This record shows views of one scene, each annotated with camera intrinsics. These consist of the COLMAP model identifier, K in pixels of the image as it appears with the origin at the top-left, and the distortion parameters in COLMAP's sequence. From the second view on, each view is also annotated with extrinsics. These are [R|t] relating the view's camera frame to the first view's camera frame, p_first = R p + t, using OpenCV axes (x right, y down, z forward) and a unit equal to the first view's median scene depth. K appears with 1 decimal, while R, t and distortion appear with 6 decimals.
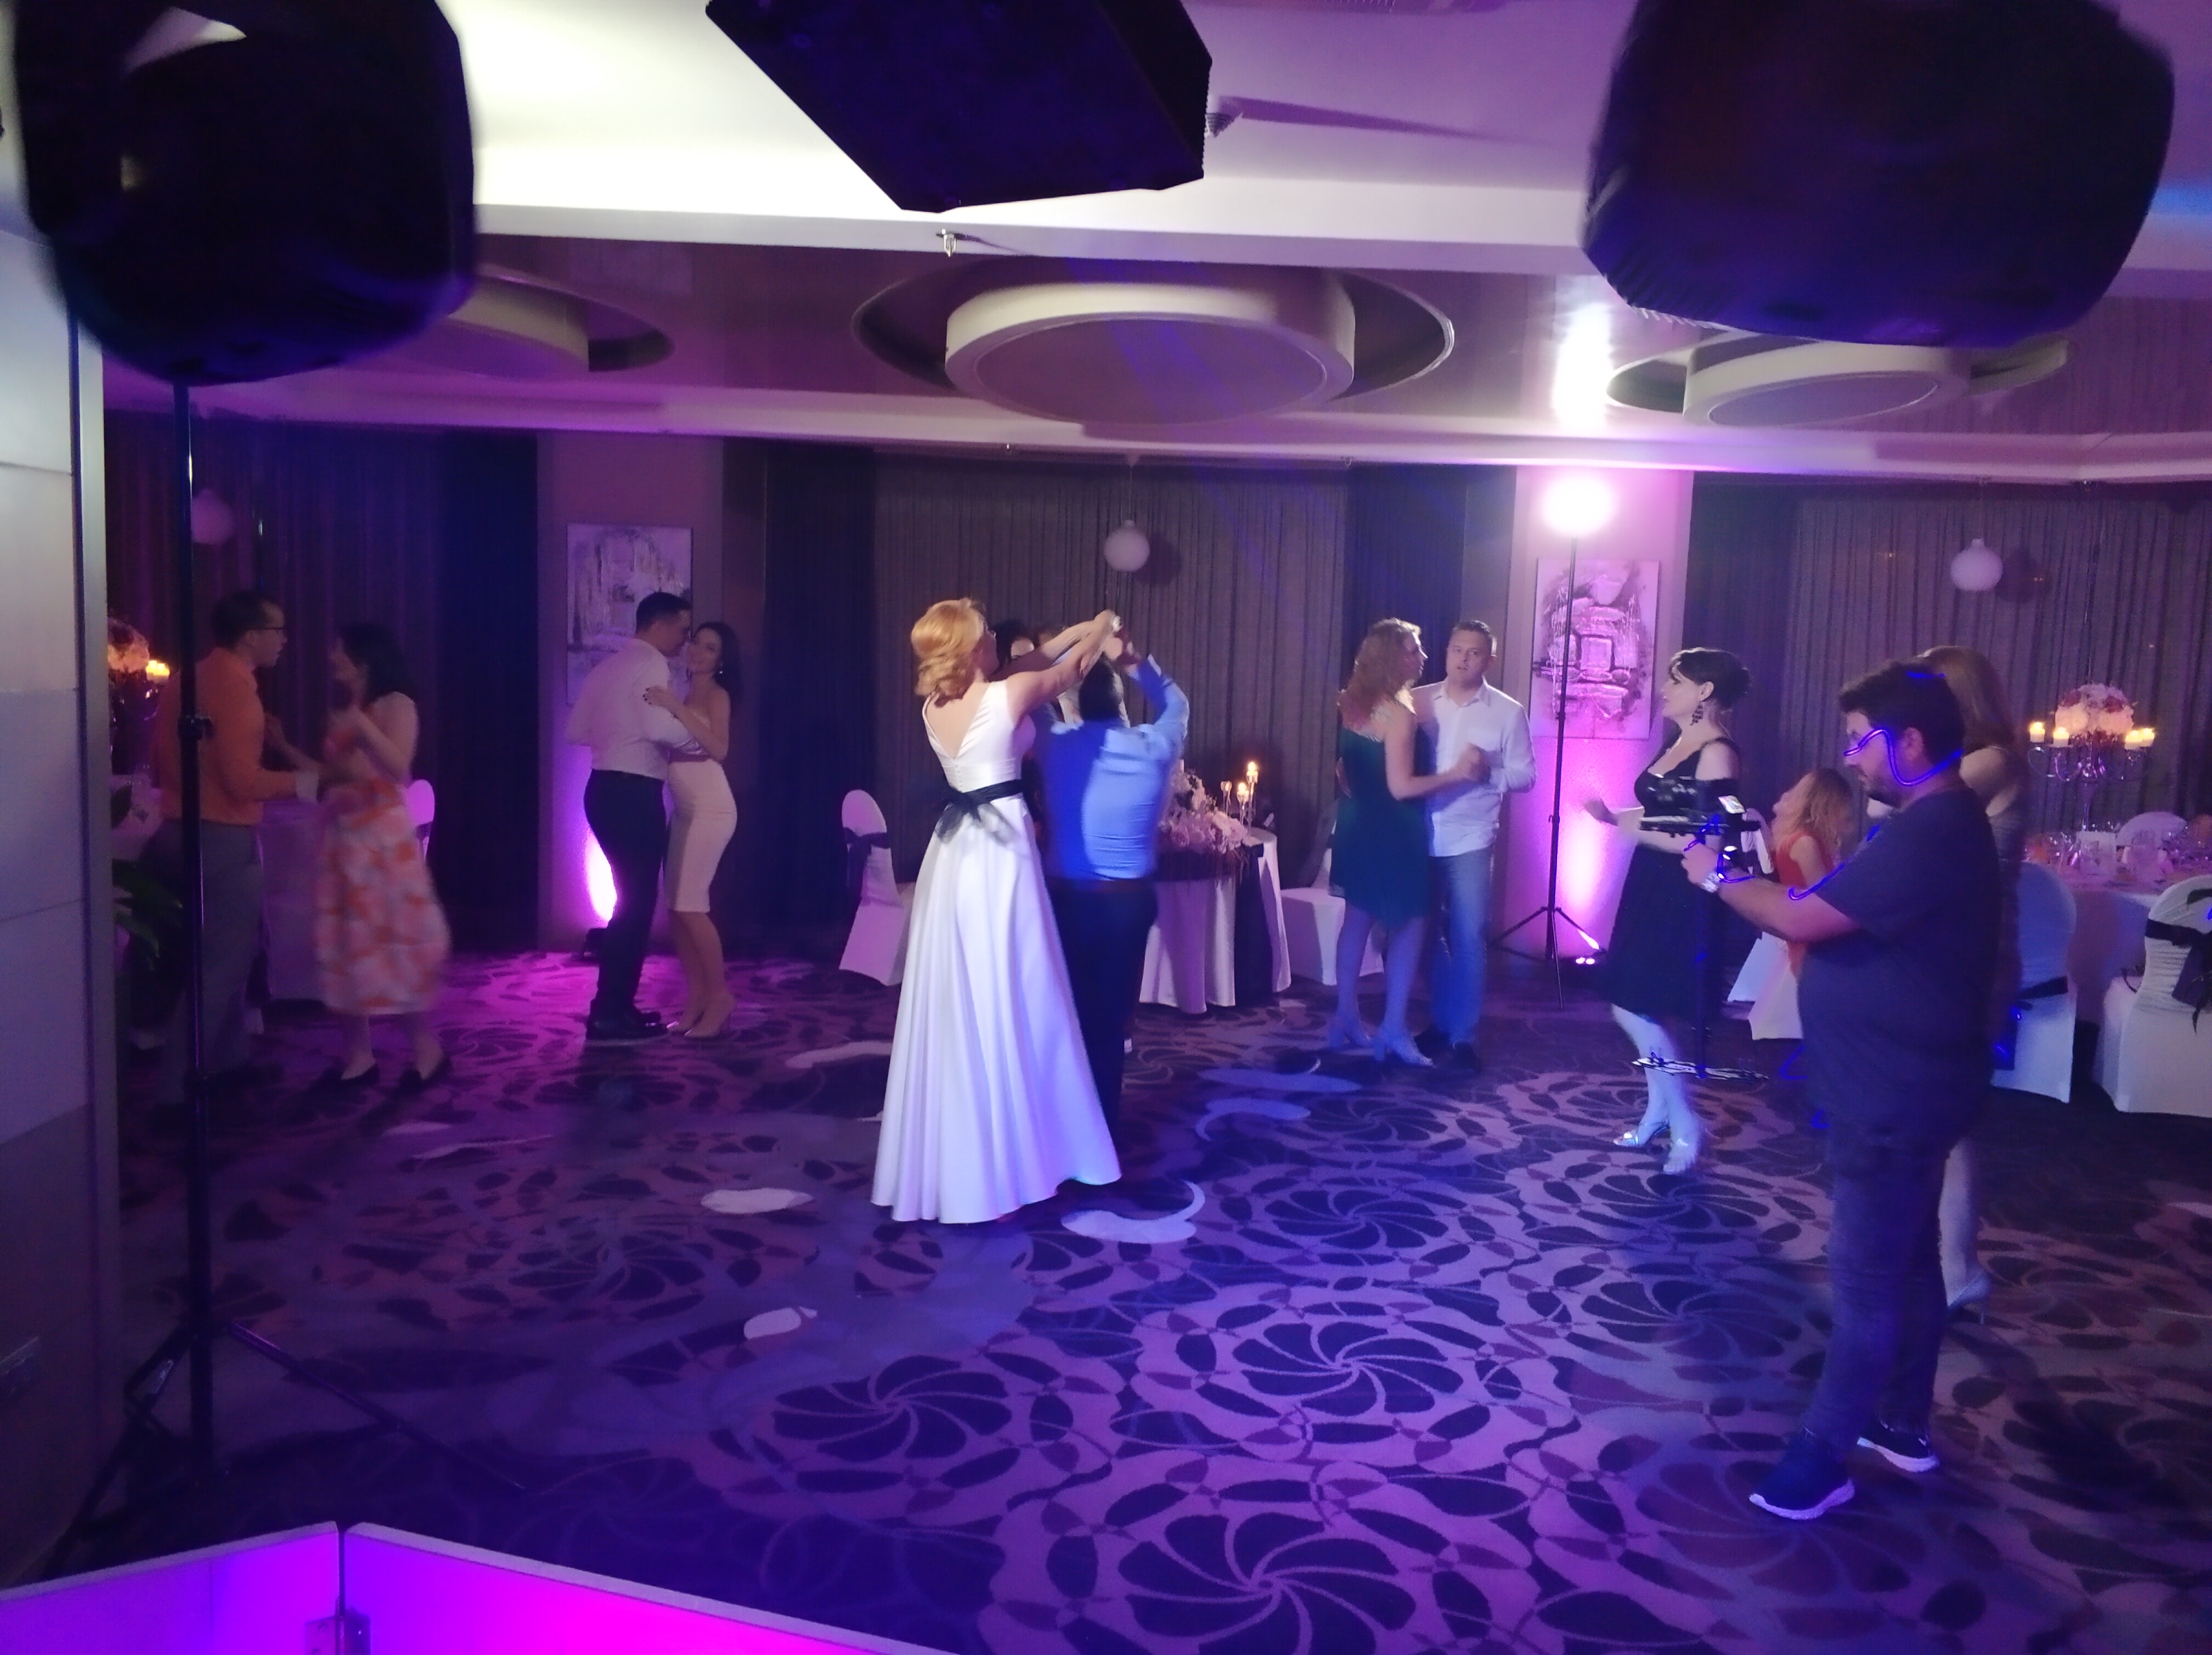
lens RADIAL K [[1732.6, 0, 1121.8], [0, 1732.6, 813.4], [0, 0, 1]] dist [0.067924, -0.119232]
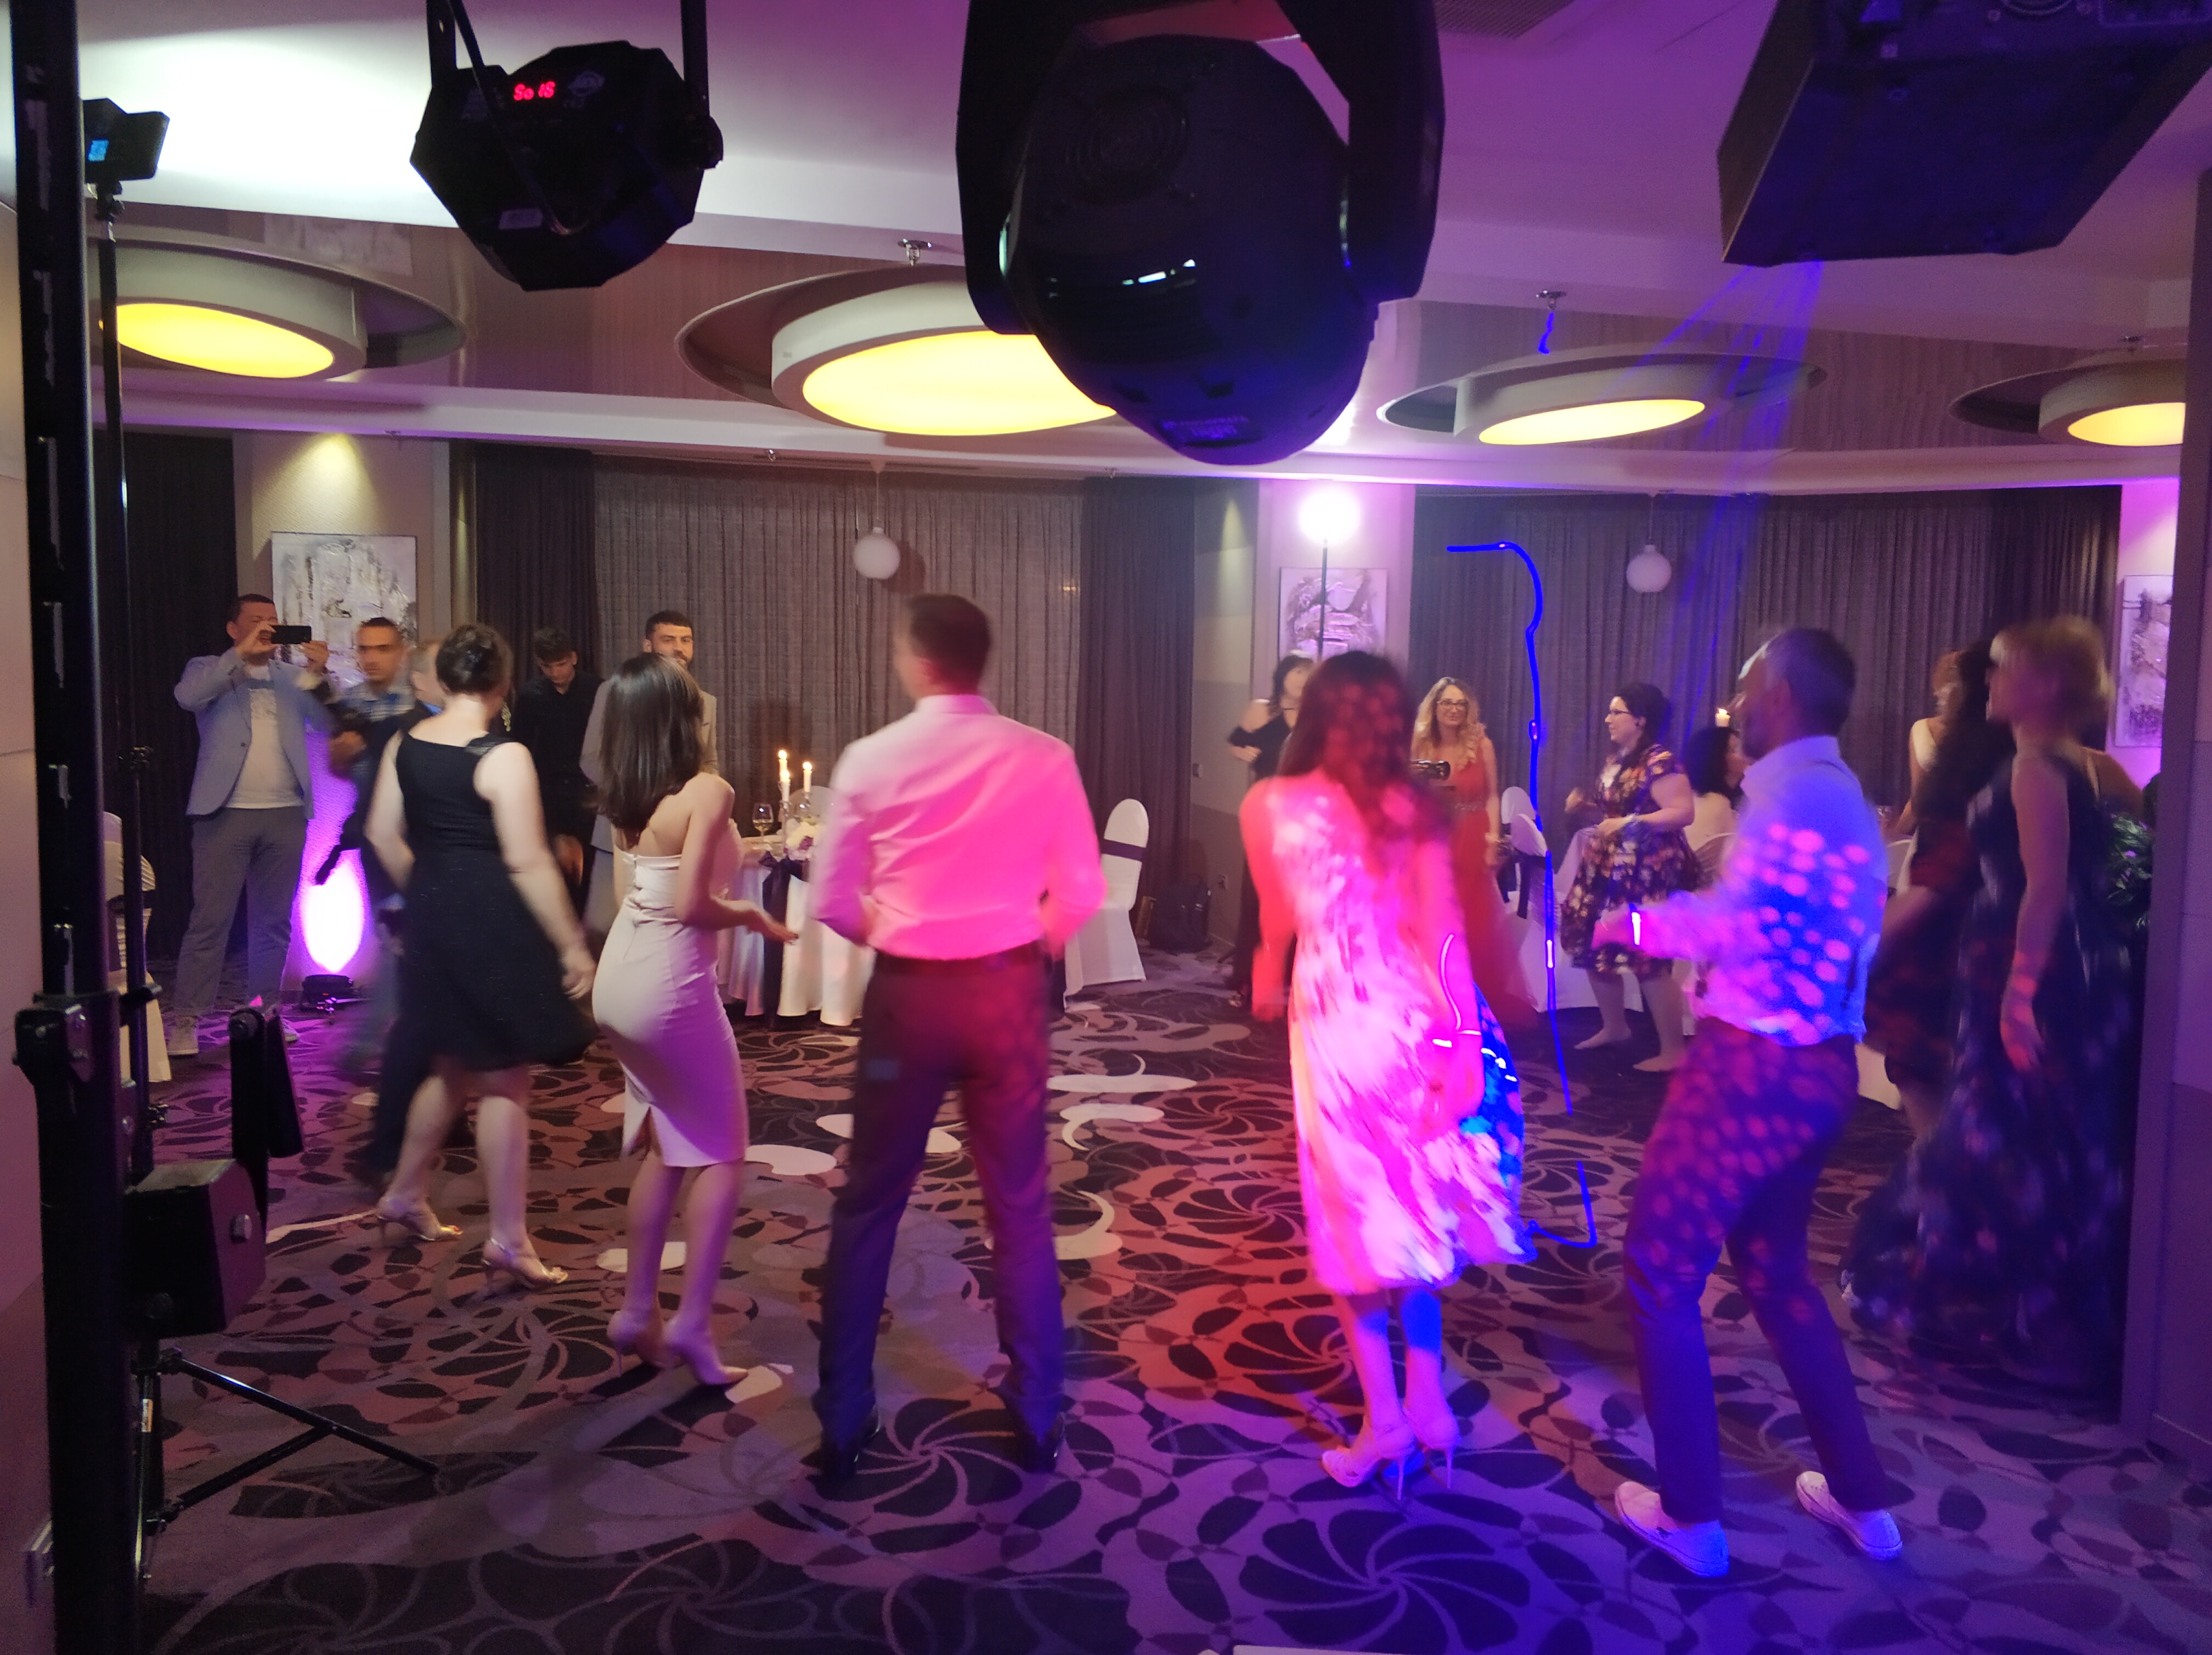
lens RADIAL K [[1719.0, 0, 1124.1], [0, 1719.0, 801.8], [0, 0, 1]] dist [0.042884, -0.055553]
pose [[0.969851, -0.038874, 0.240579, -0.208643], [0.039953, 0.999201, 0.000391, -0.016181], [-0.240402, 0.009233, 0.970629, 0.032152]]
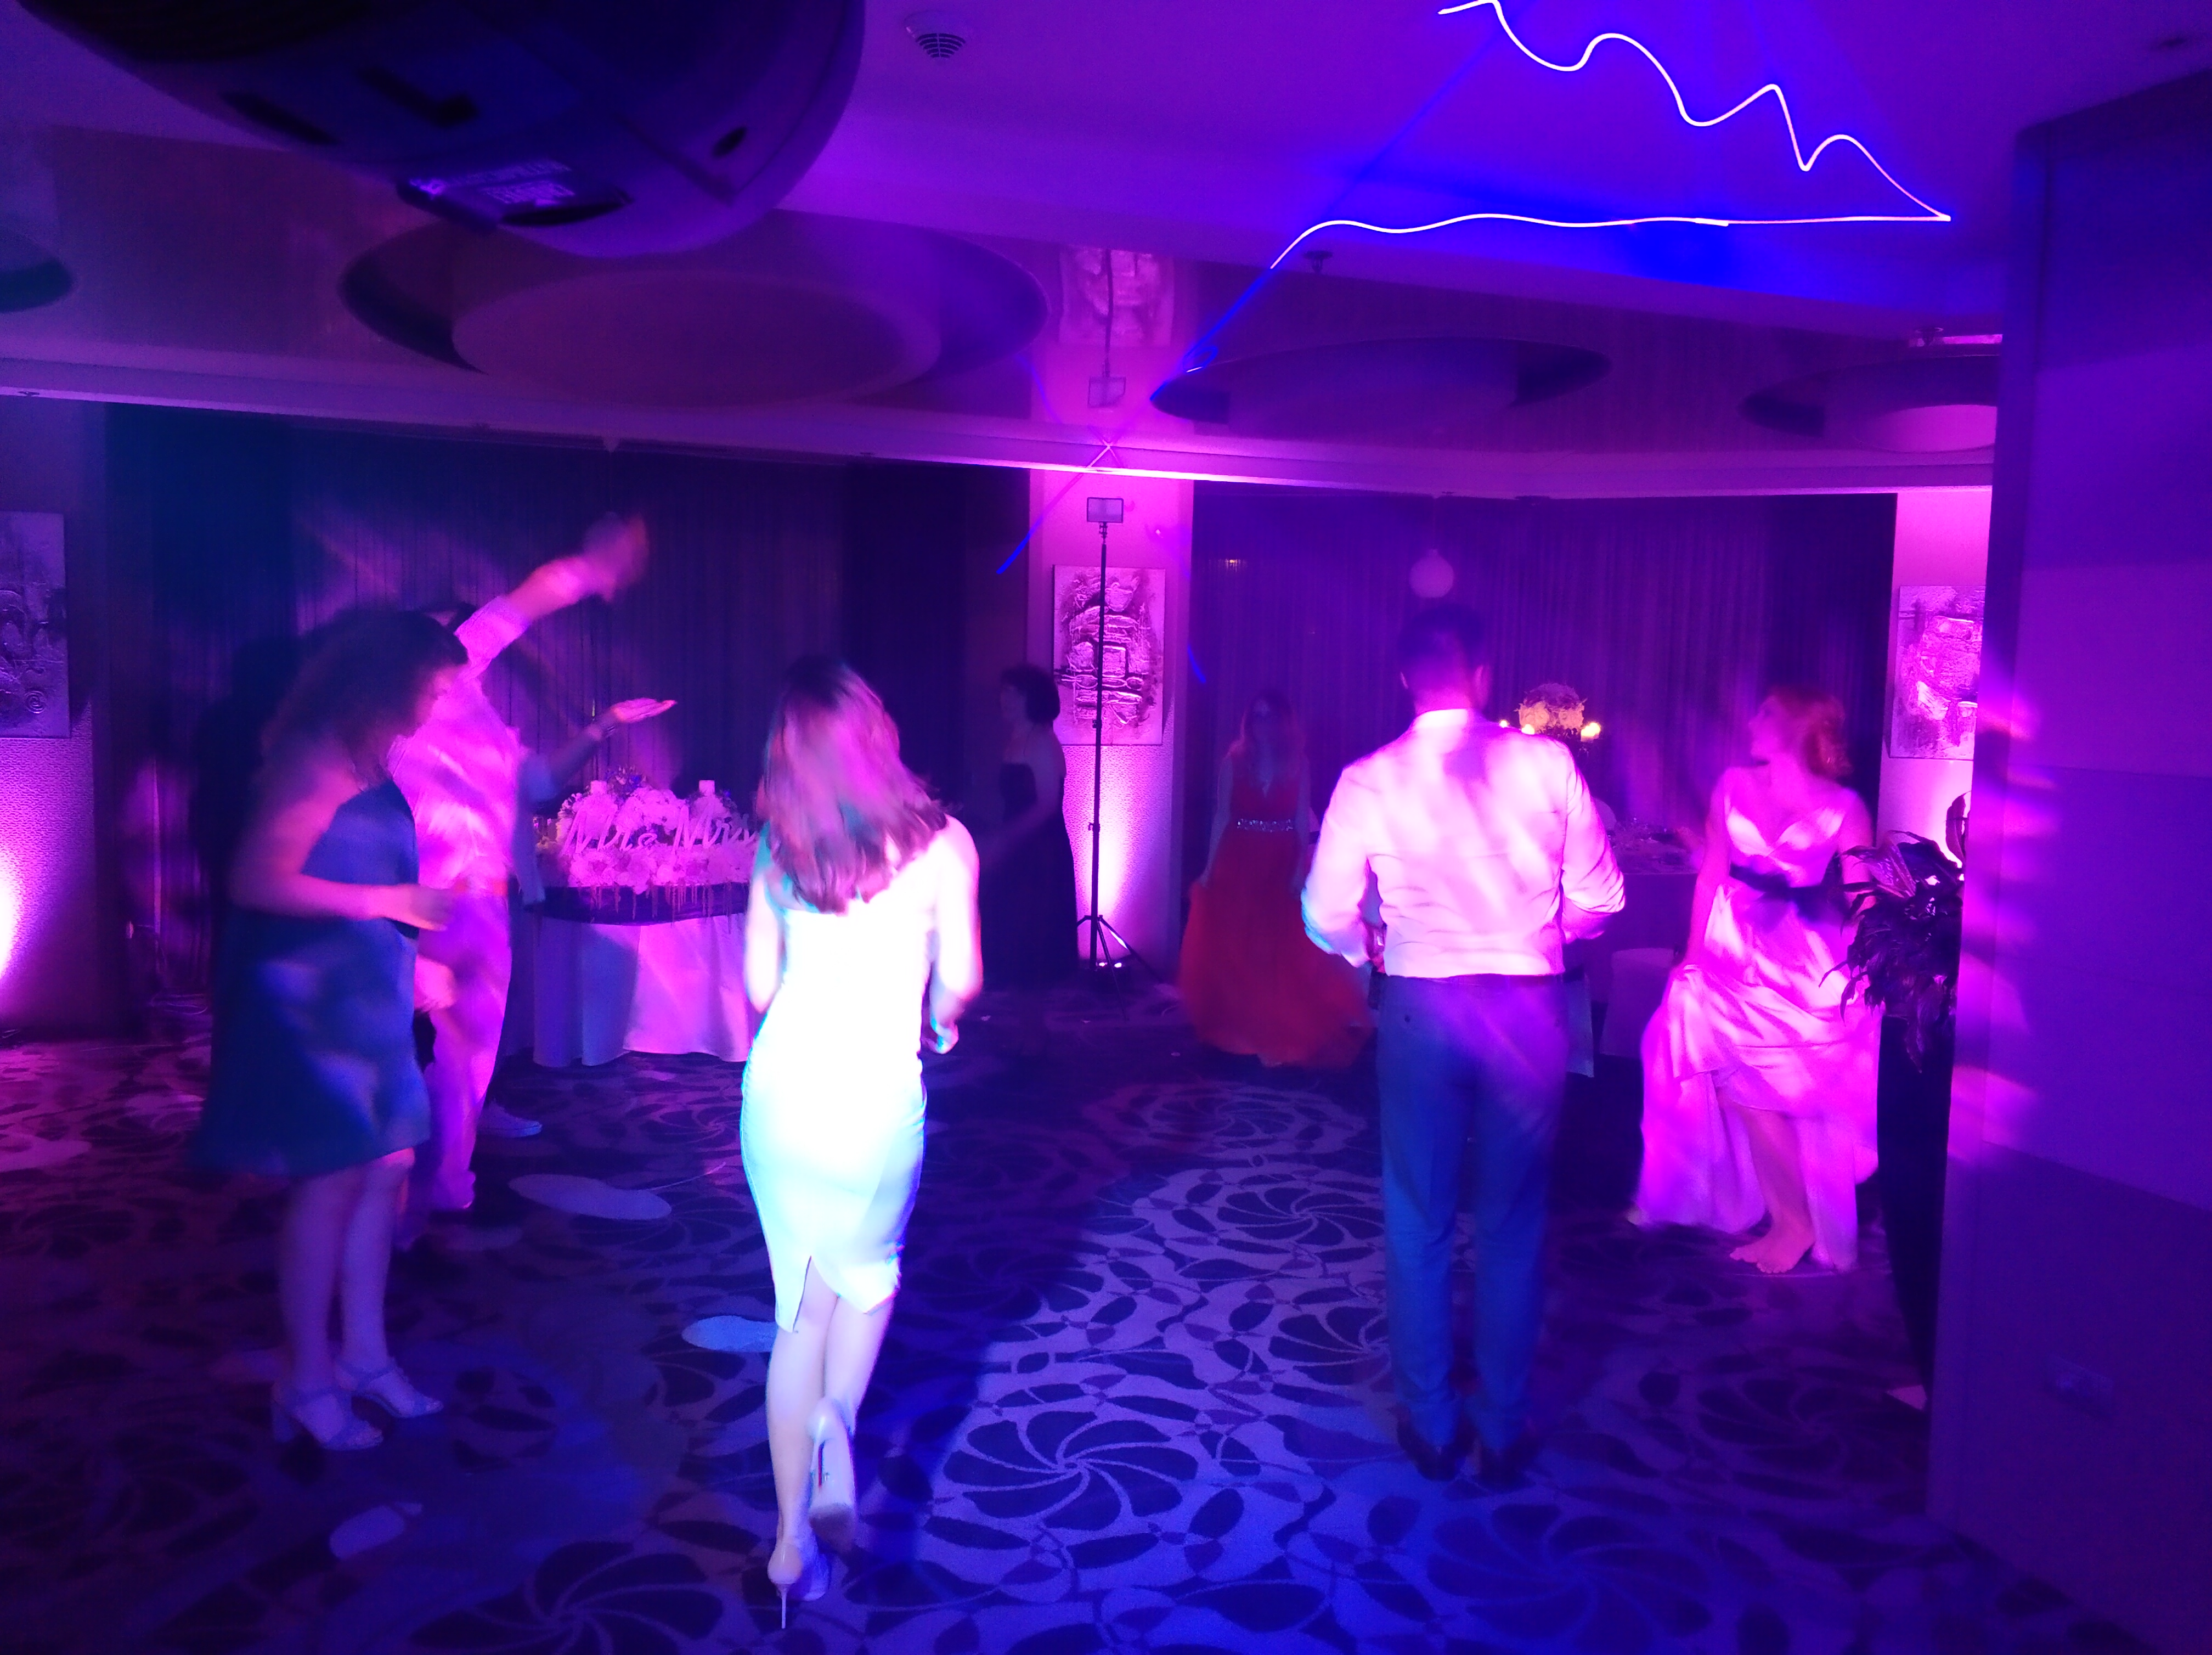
lens RADIAL K [[1710.9, 0, 1106.0], [0, 1710.9, 827.5], [0, 0, 1]] dist [0.055486, -0.079559]
pose [[0.939893, -0.042437, 0.338822, -0.130940], [0.038792, 0.999094, 0.017527, -0.025104], [-0.339258, -0.003330, 0.940687, 0.147289]]
